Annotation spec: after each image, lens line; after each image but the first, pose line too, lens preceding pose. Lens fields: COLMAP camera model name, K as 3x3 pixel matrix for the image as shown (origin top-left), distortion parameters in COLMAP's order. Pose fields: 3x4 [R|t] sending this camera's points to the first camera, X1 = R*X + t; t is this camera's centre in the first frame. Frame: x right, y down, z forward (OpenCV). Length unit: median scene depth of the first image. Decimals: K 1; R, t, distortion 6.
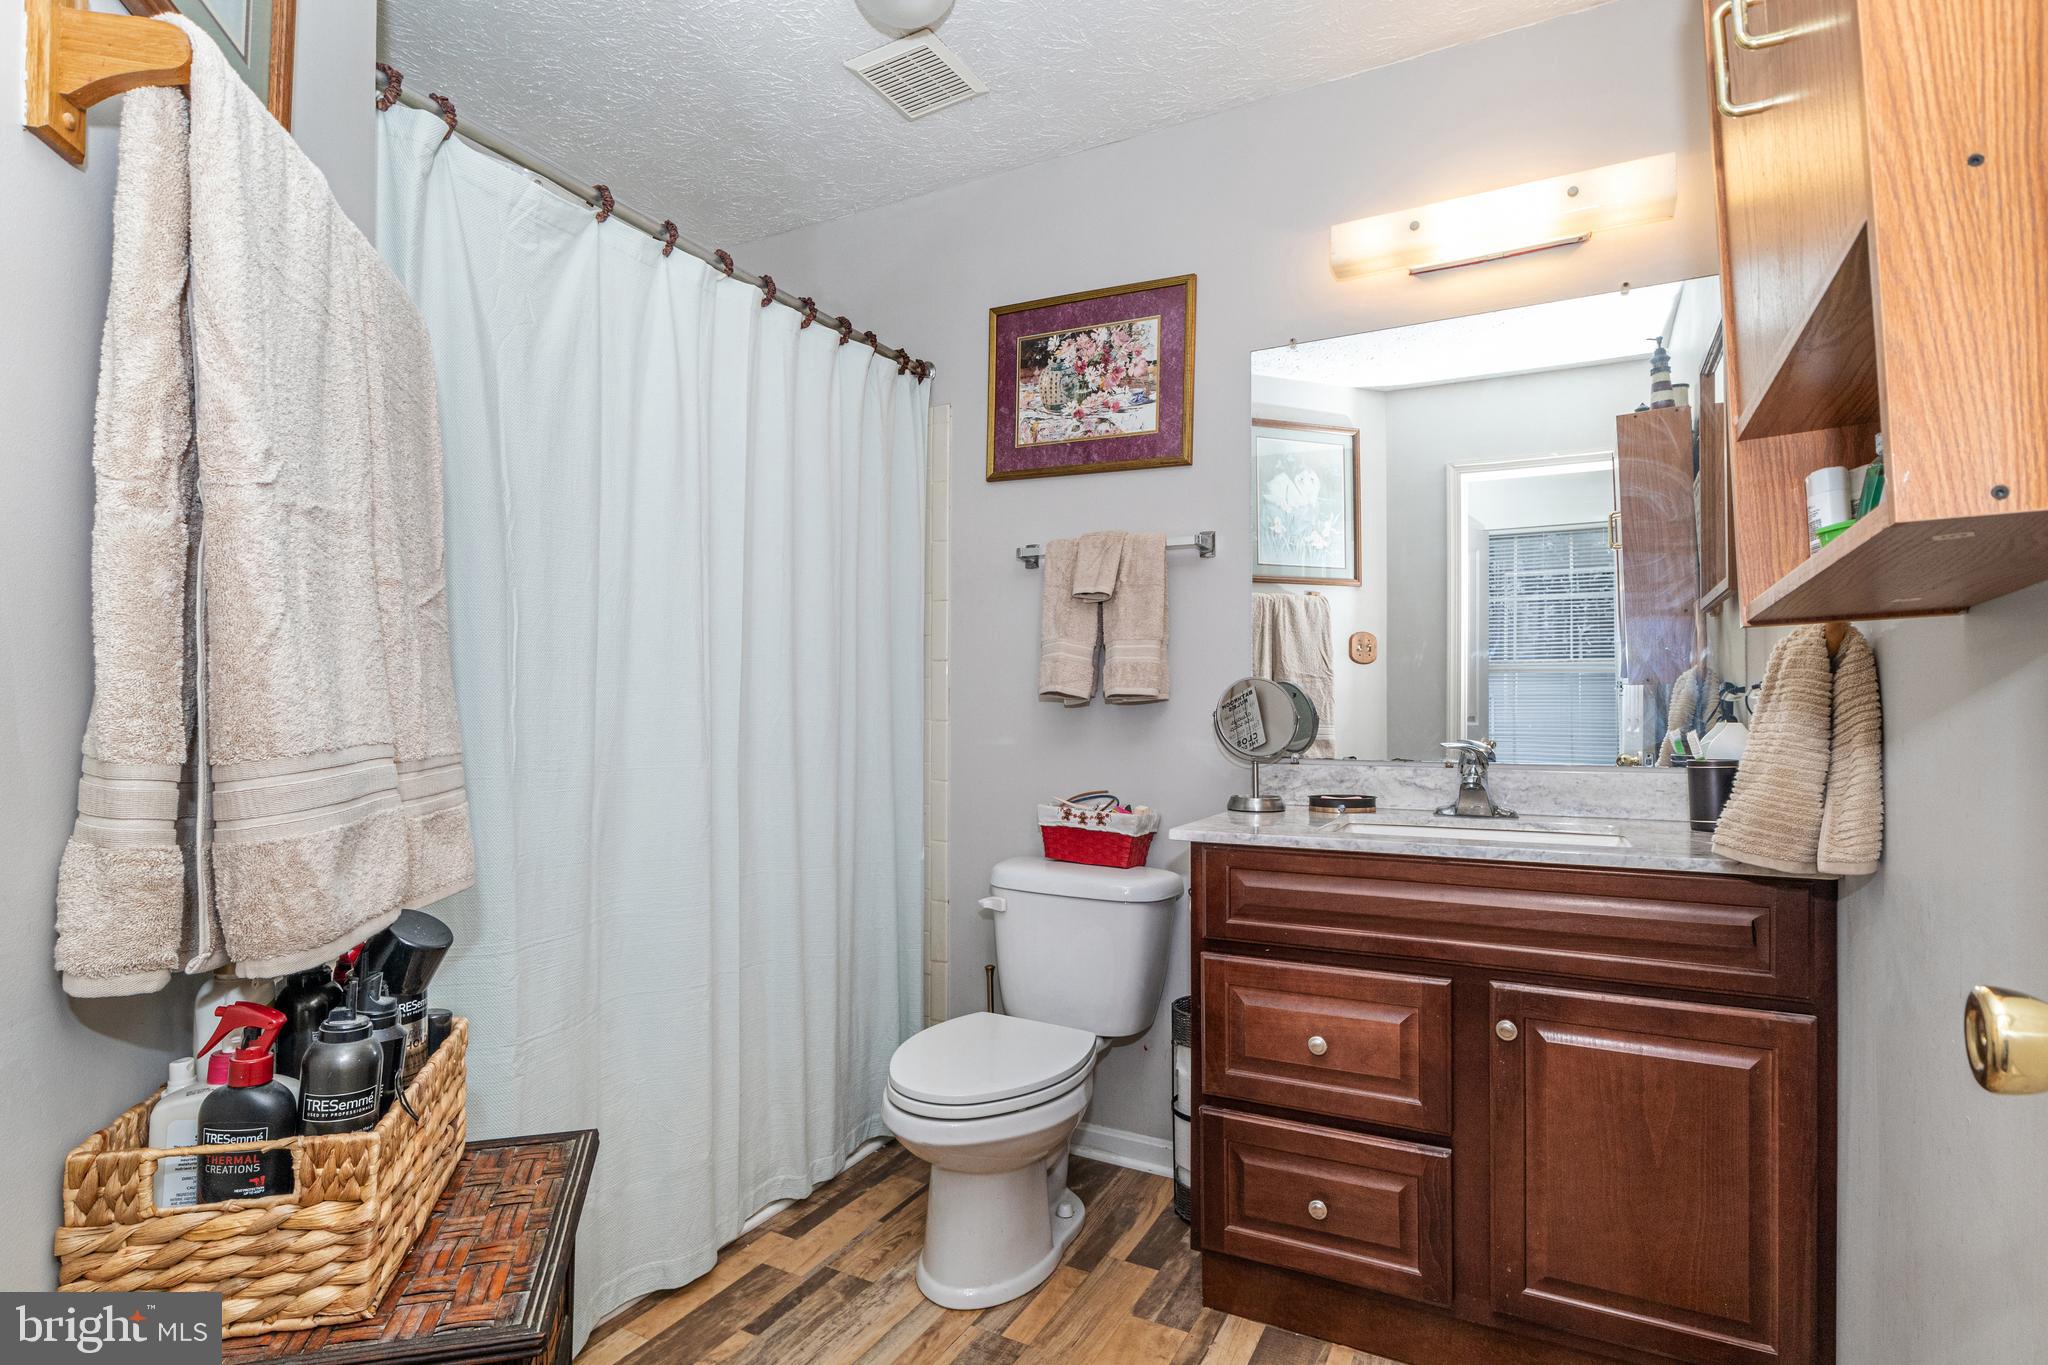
lens RADIAL K [[1012.2, 0, 1026.1], [0, 1012.2, 709.6], [0, 0, 1]] dist [0.004357, 0.001085]
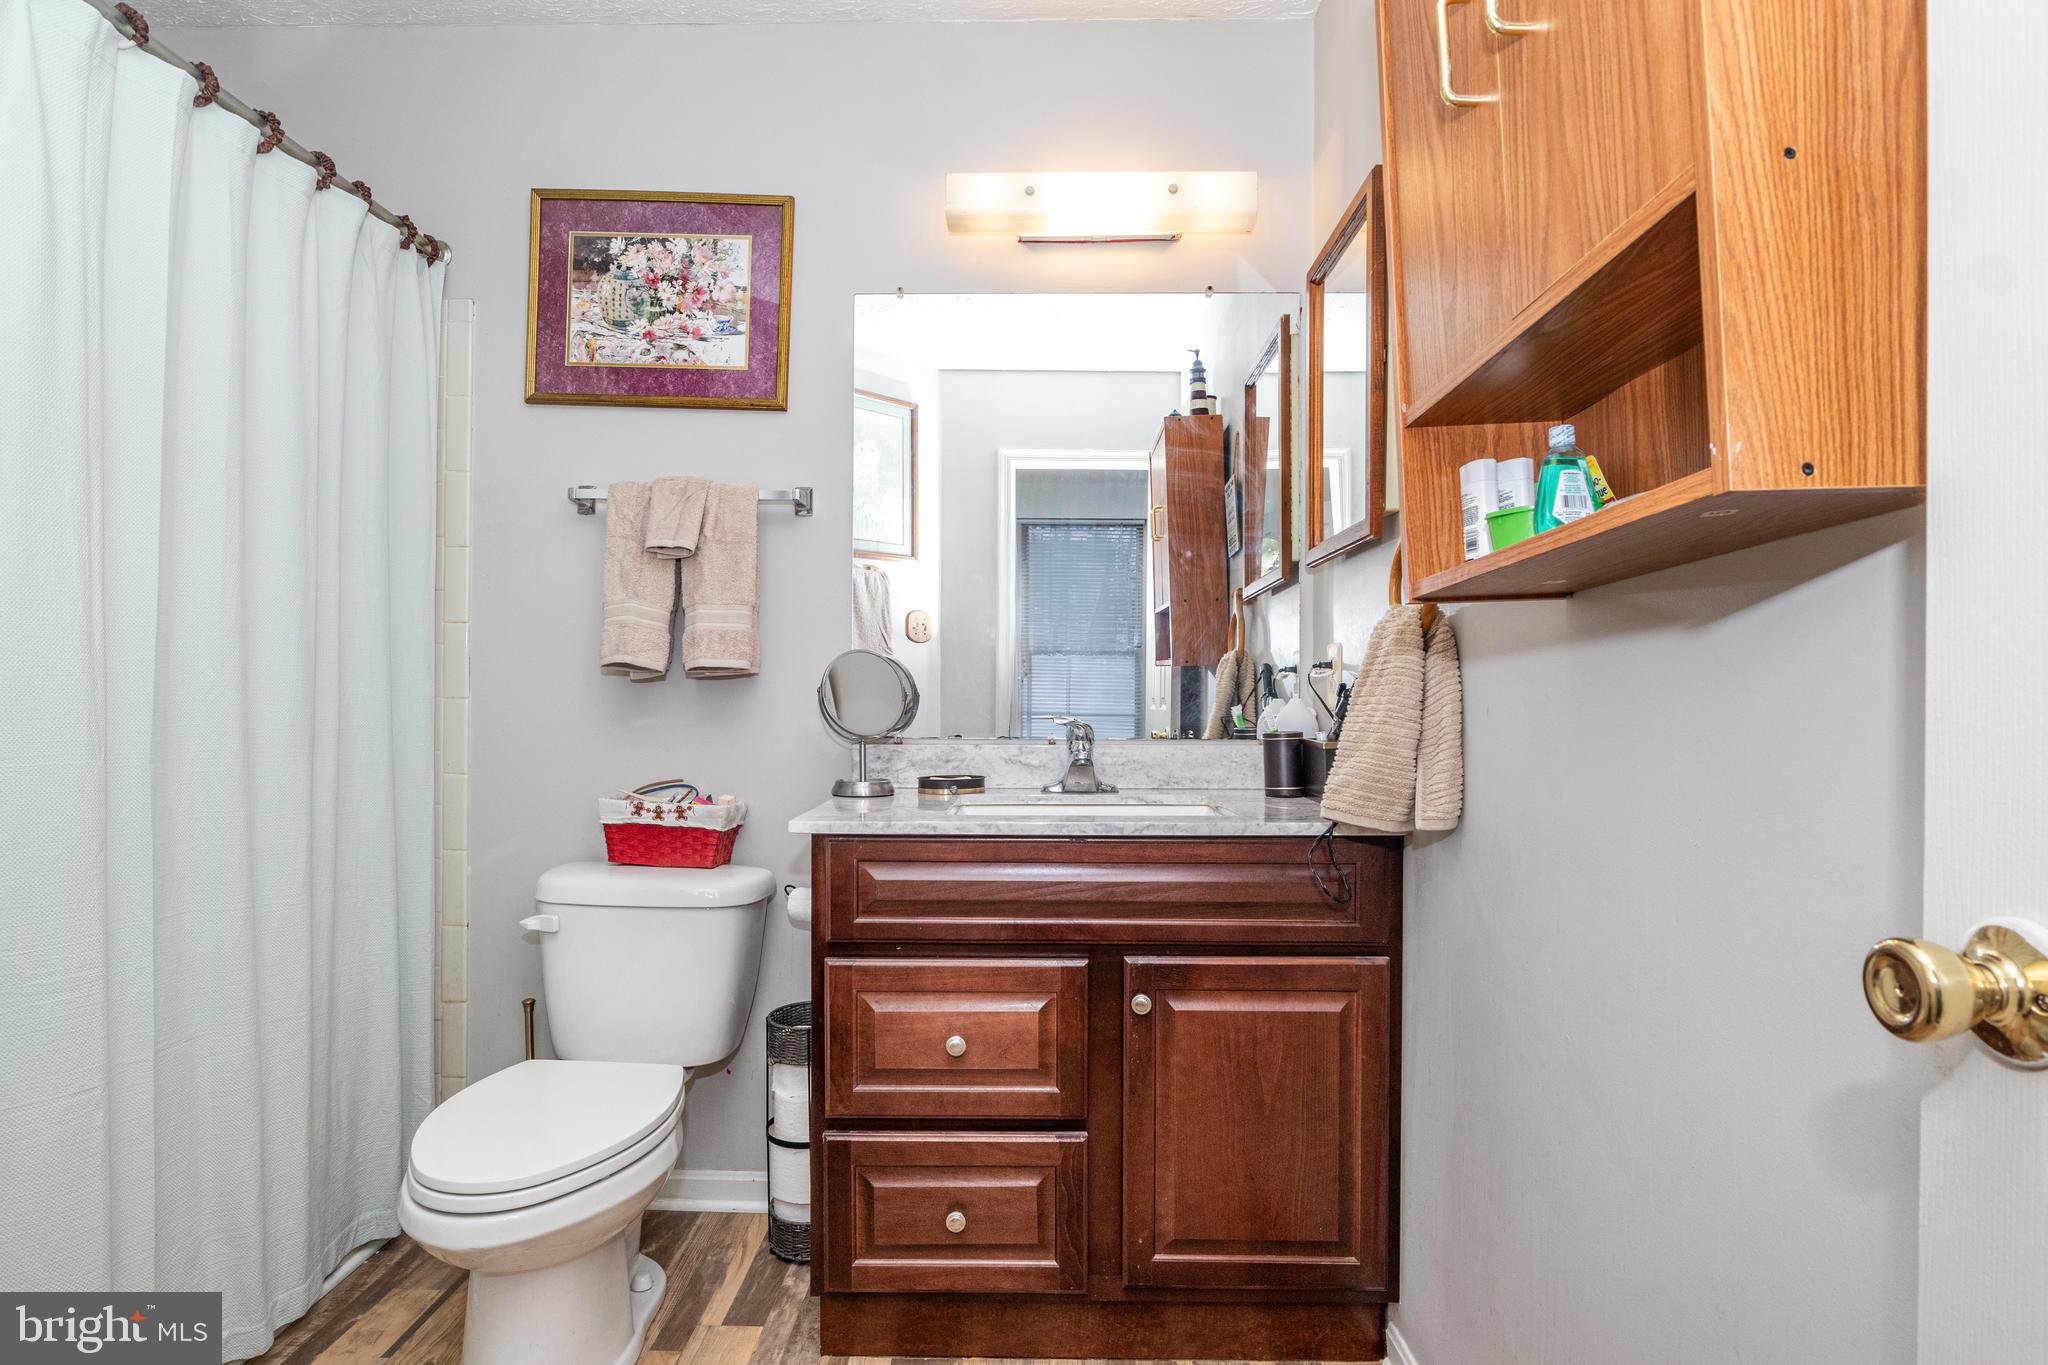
lens RADIAL K [[1040.9, 0, 1022.2], [0, 1040.9, 695.7], [0, 0, 1]] dist [-0.000226, -0.000165]
pose [[0.895819, 0.001271, 0.444418, -0.068890], [-0.003339, 0.999987, 0.003870, 0.005887], [-0.444407, -0.004951, 0.895811, 0.101444]]
